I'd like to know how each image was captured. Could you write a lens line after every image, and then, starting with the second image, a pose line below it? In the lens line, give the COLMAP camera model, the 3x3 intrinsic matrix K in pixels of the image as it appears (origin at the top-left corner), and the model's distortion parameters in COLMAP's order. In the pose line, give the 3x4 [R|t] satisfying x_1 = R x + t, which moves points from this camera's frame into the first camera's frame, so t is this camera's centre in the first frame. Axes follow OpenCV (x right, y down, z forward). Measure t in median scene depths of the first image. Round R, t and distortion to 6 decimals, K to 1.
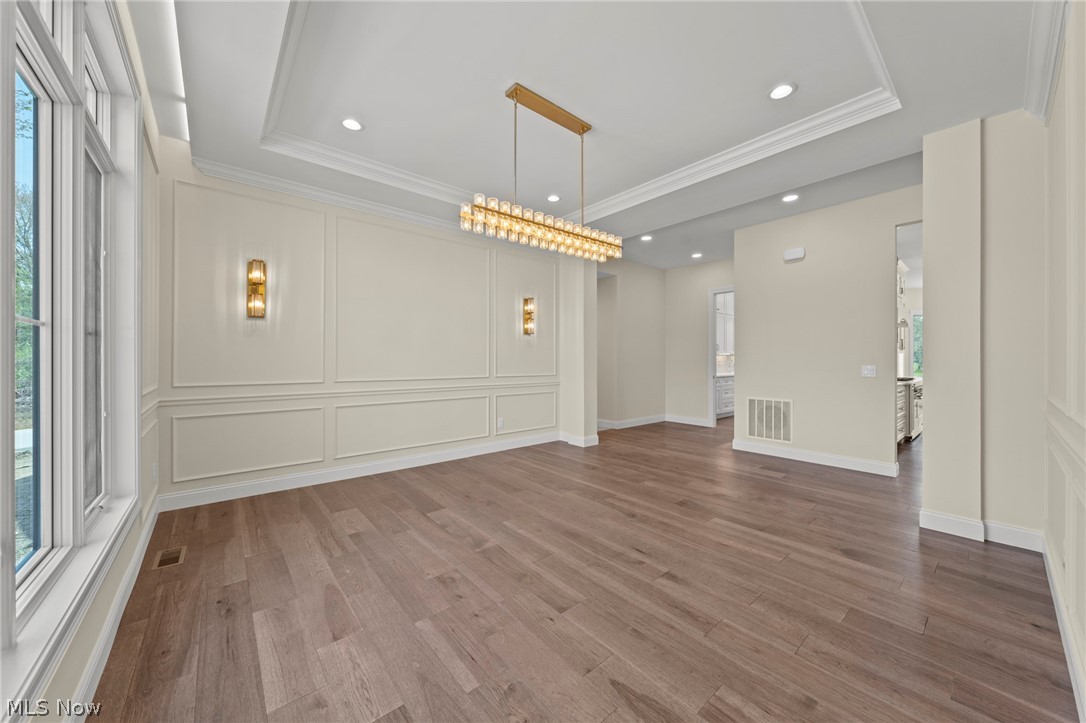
lens RADIAL K [[404.7, 0, 552.3], [0, 404.7, 350.9], [0, 0, 1]] dist [-0.002655, 0.000956]
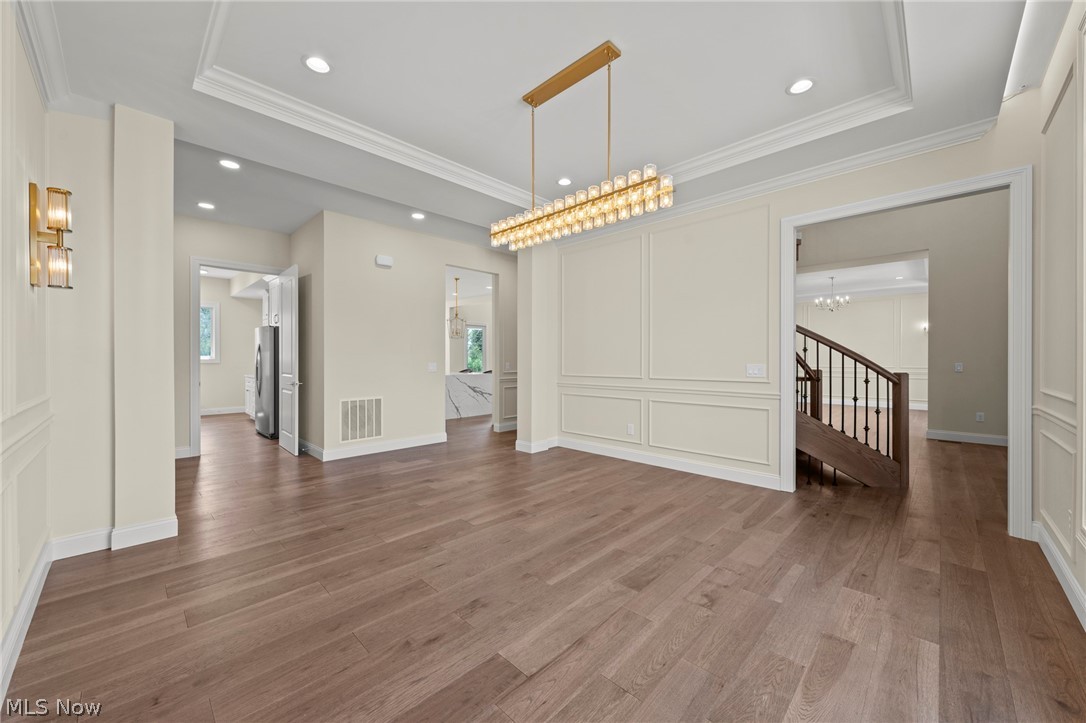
lens RADIAL K [[404.7, 0, 551.8], [0, 404.7, 358.0], [0, 0, 1]] dist [-0.002655, 0.000956]
pose [[-0.106887, -0.000515, 0.994271, -0.921516], [-0.021505, 0.999767, -0.001794, 0.021141], [-0.994039, -0.021573, -0.106873, 1.186492]]
